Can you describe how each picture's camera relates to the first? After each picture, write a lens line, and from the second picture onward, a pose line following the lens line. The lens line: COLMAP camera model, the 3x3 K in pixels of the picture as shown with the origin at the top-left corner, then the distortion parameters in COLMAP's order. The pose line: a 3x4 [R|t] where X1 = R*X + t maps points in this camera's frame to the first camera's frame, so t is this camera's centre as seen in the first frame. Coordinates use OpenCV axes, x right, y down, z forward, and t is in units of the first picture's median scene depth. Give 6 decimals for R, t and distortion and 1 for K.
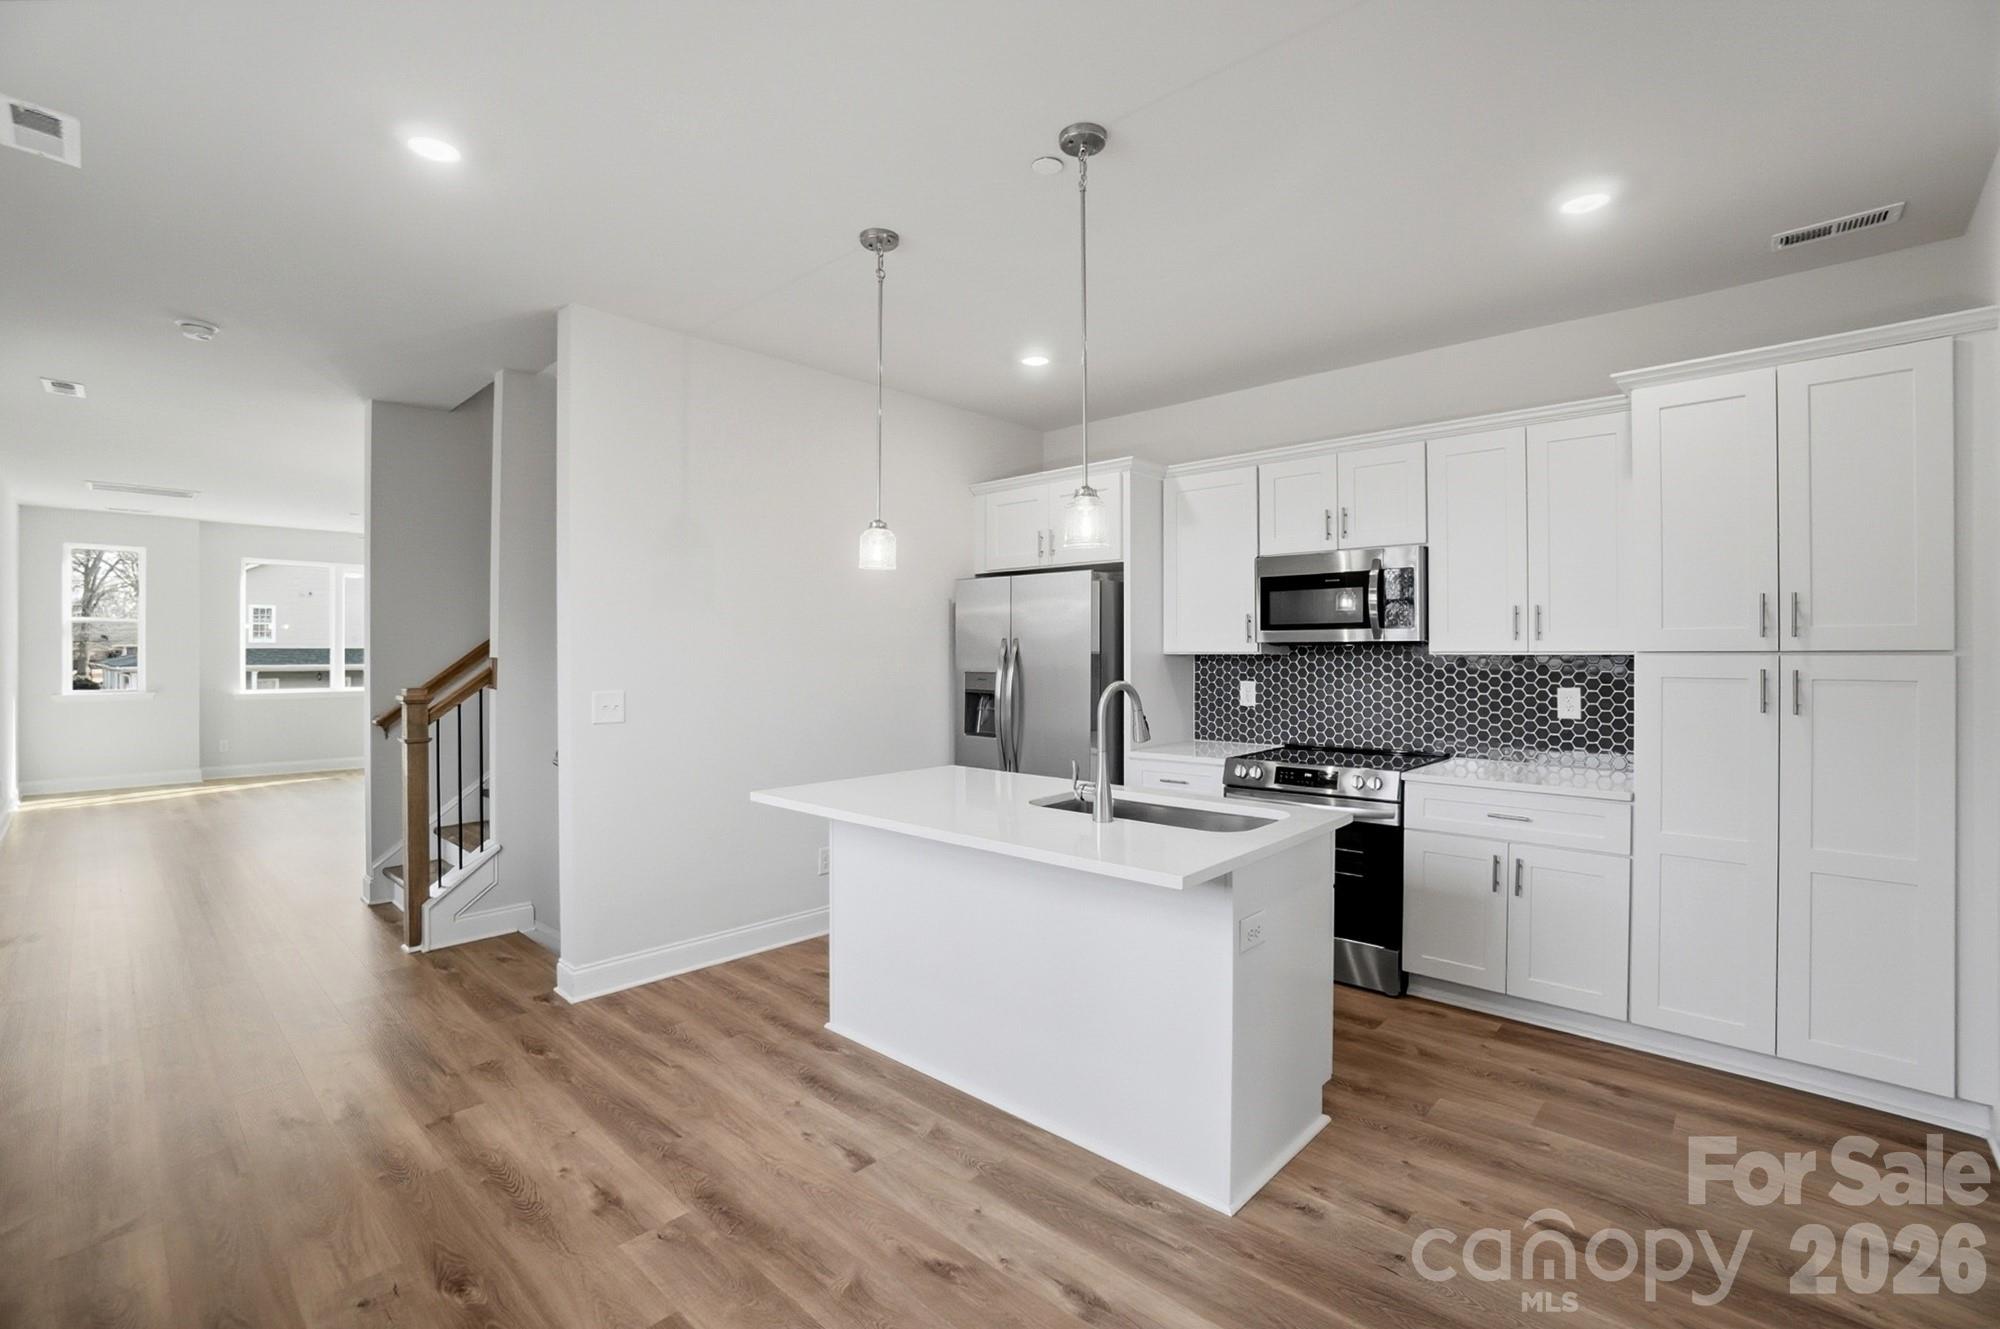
lens RADIAL K [[912.9, 0, 996.9], [0, 912.9, 655.4], [0, 0, 1]] dist [-0.052516, 0.021947]
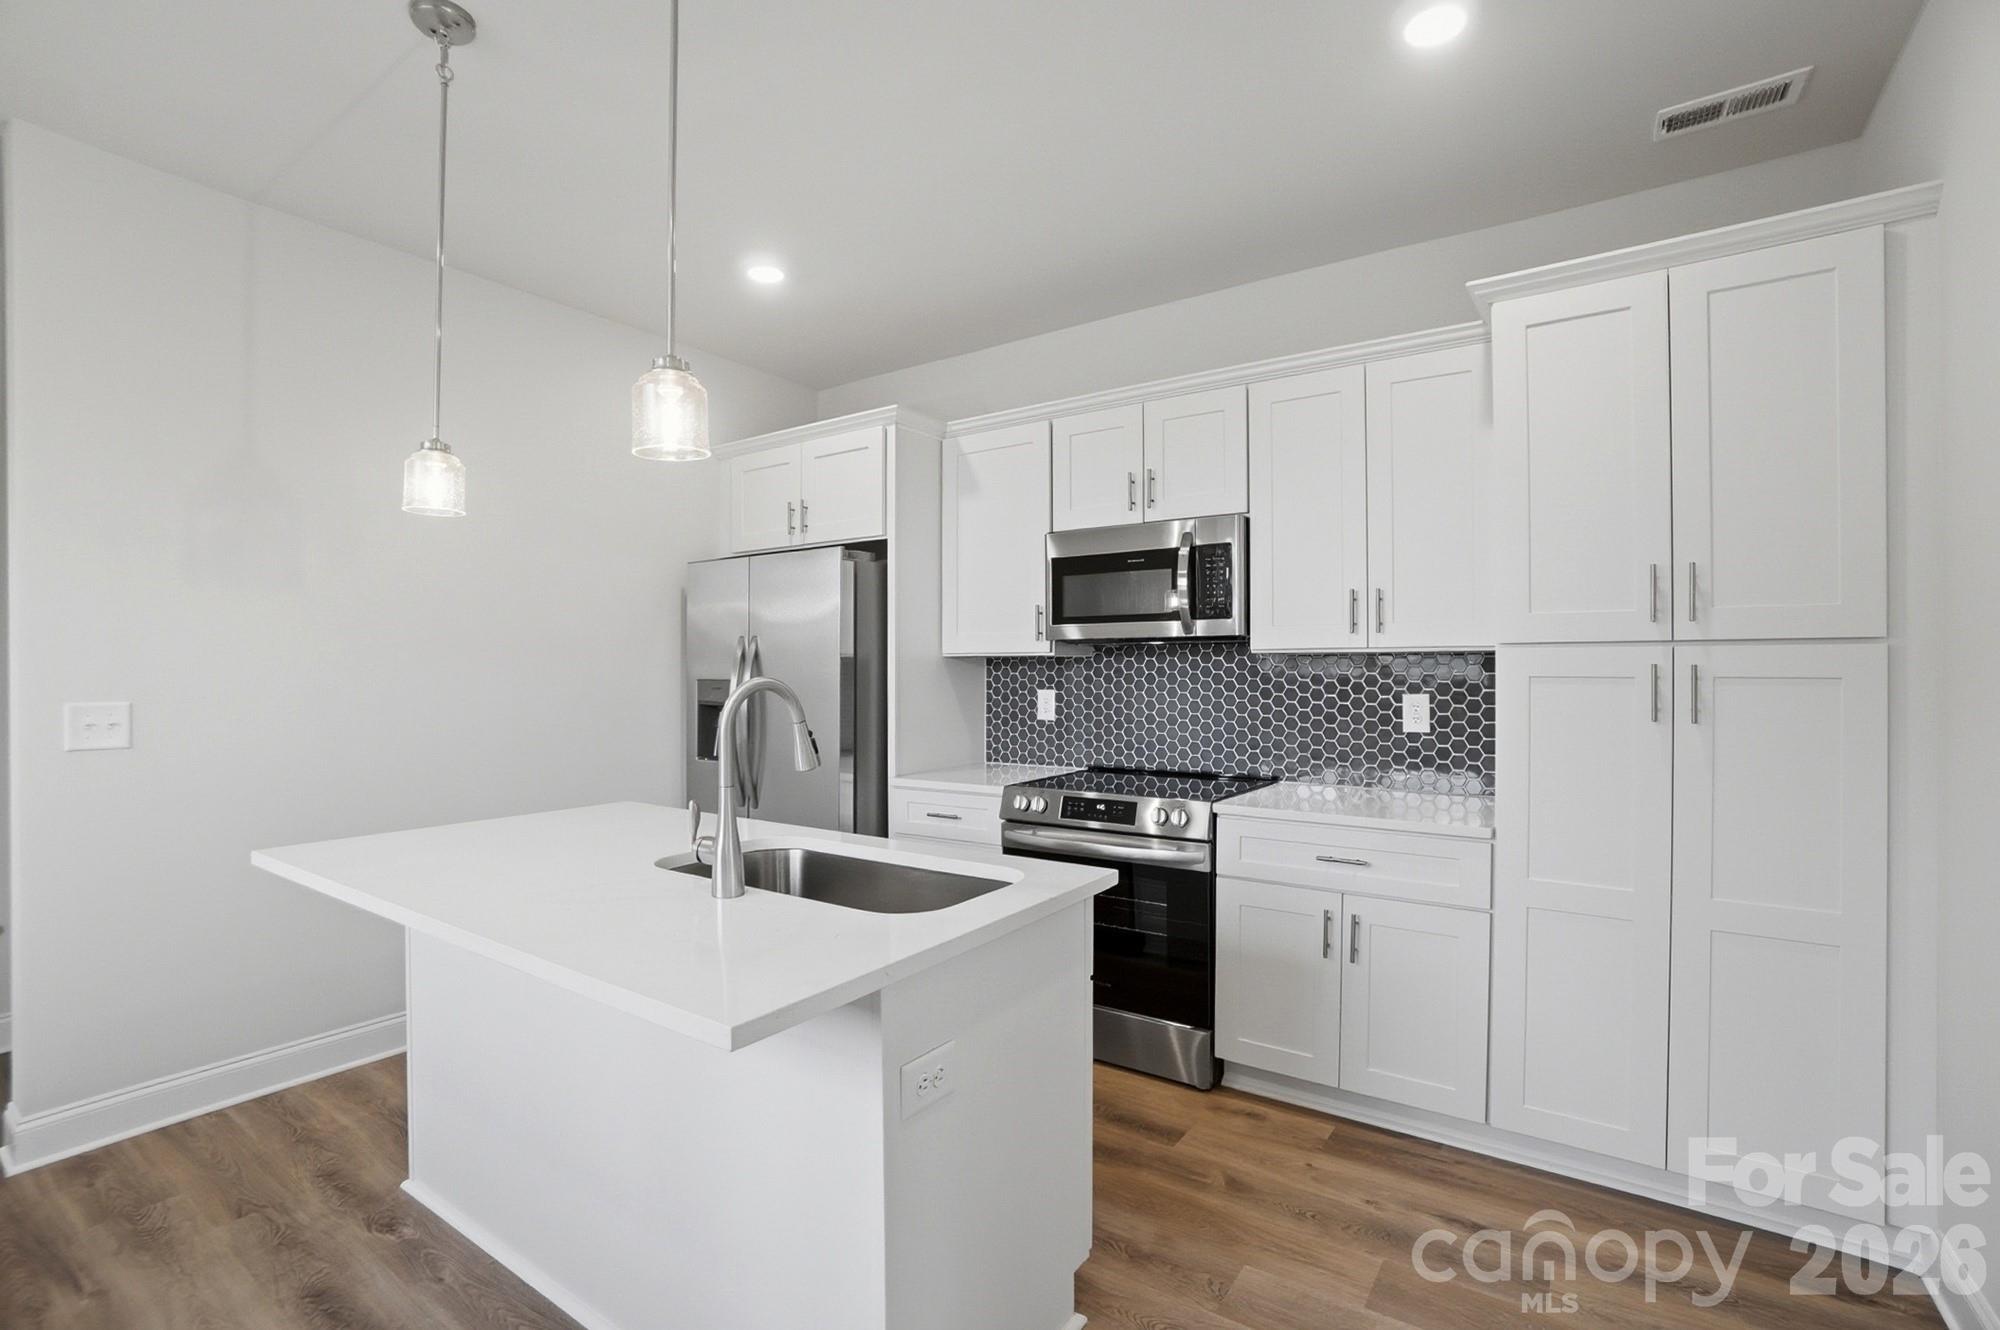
lens RADIAL K [[923.0, 0, 1000.3], [0, 923.0, 675.3], [0, 0, 1]] dist [-0.046086, 0.018731]
pose [[0.990255, -0.000151, 0.139270, 0.147765], [0.000007, 0.999999, 0.001035, 0.017805], [-0.139270, -0.001024, 0.990254, 0.228716]]
